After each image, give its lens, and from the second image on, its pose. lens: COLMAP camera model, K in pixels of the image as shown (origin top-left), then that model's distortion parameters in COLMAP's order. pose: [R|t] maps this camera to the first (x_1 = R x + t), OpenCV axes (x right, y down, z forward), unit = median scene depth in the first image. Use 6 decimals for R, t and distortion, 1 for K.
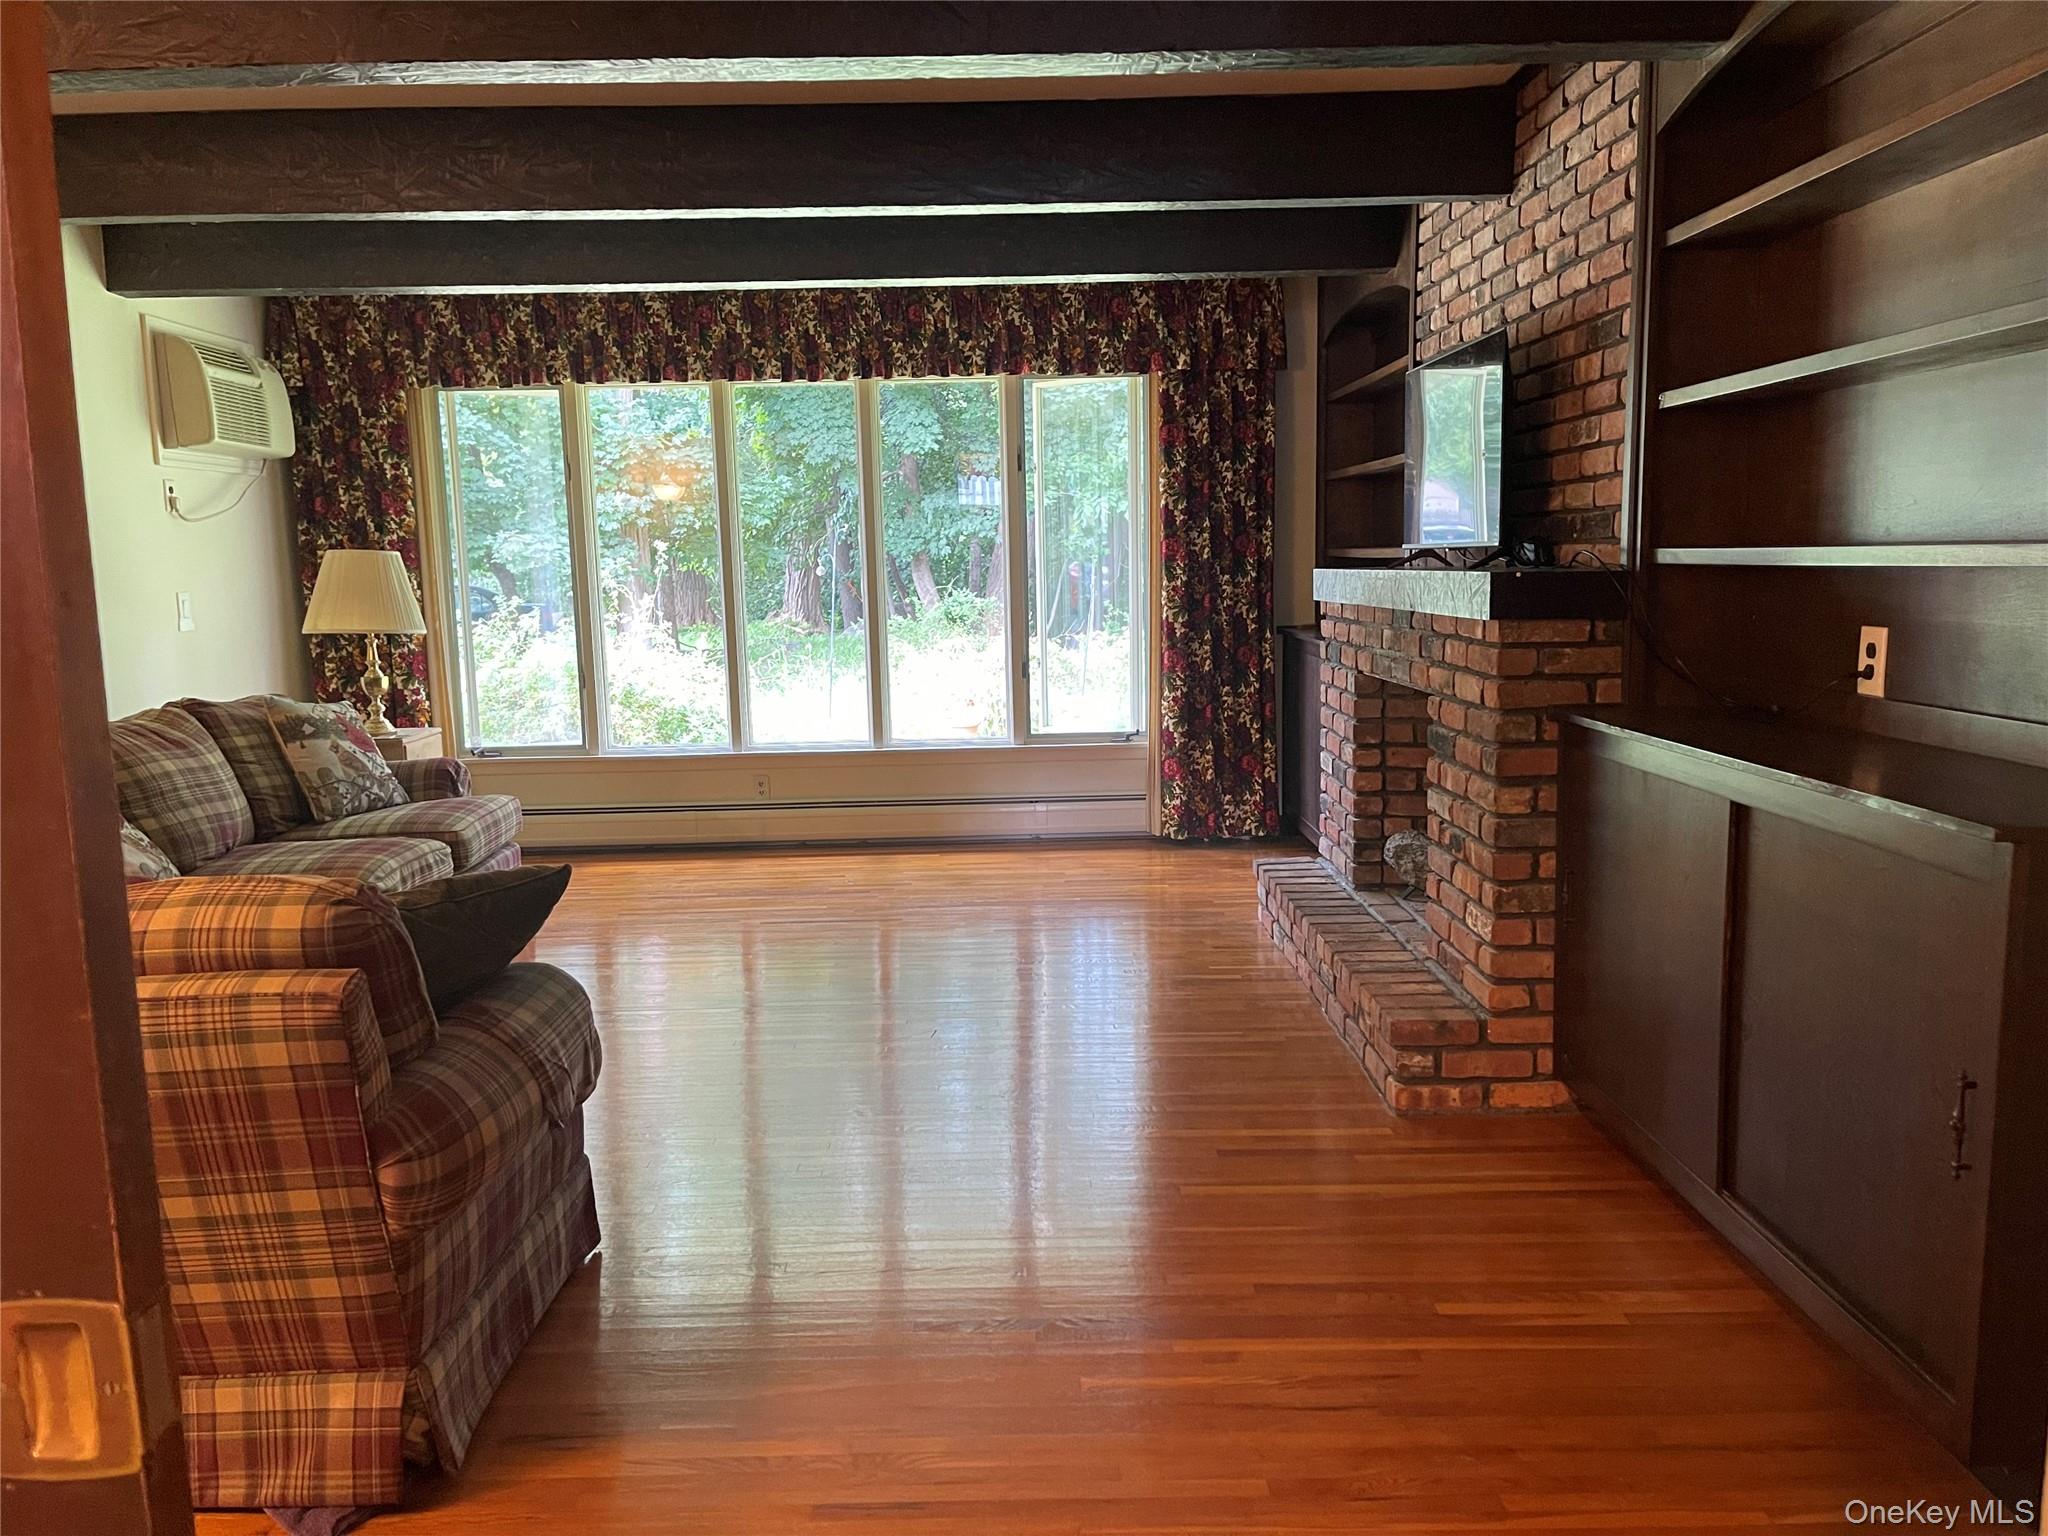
lens RADIAL K [[1535.2, 0, 1013.5], [0, 1535.2, 782.3], [0, 0, 1]] dist [0.078867, -0.113238]
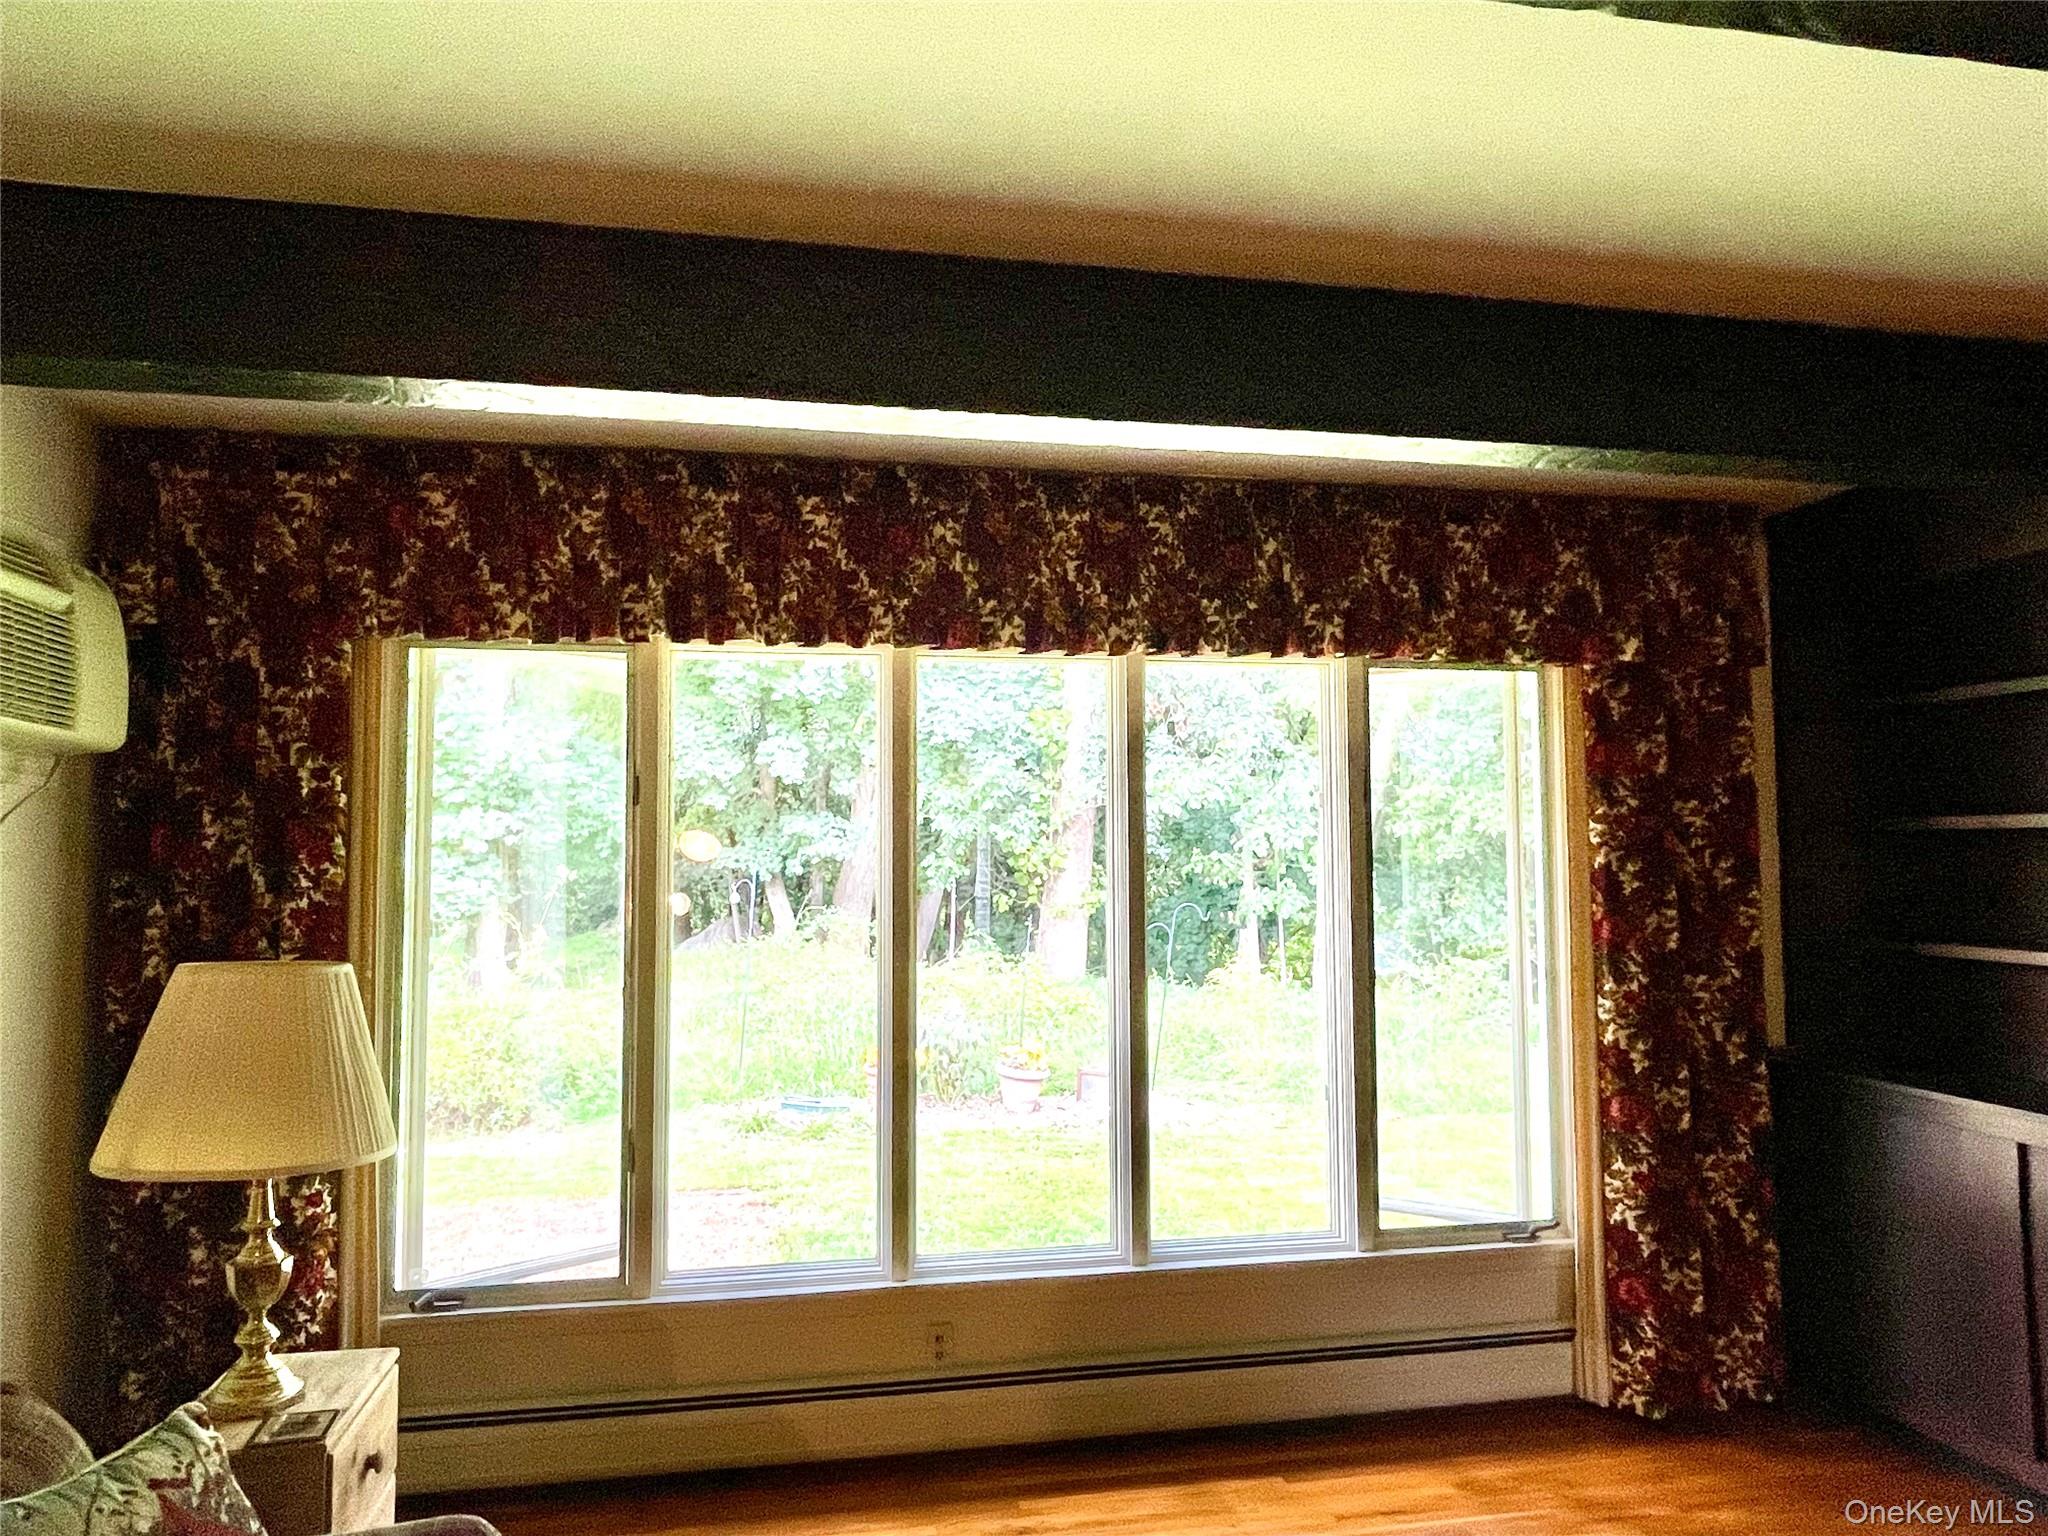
lens RADIAL K [[1313.4, 0, 1010.2], [0, 1313.4, 778.8], [0, 0, 1]] dist [0.008937, -0.032766]
pose [[0.984324, 0.028915, 0.173981, -0.241479], [0.008101, 0.978015, -0.208376, -0.104599], [-0.176181, 0.206519, 0.962450, 0.518238]]
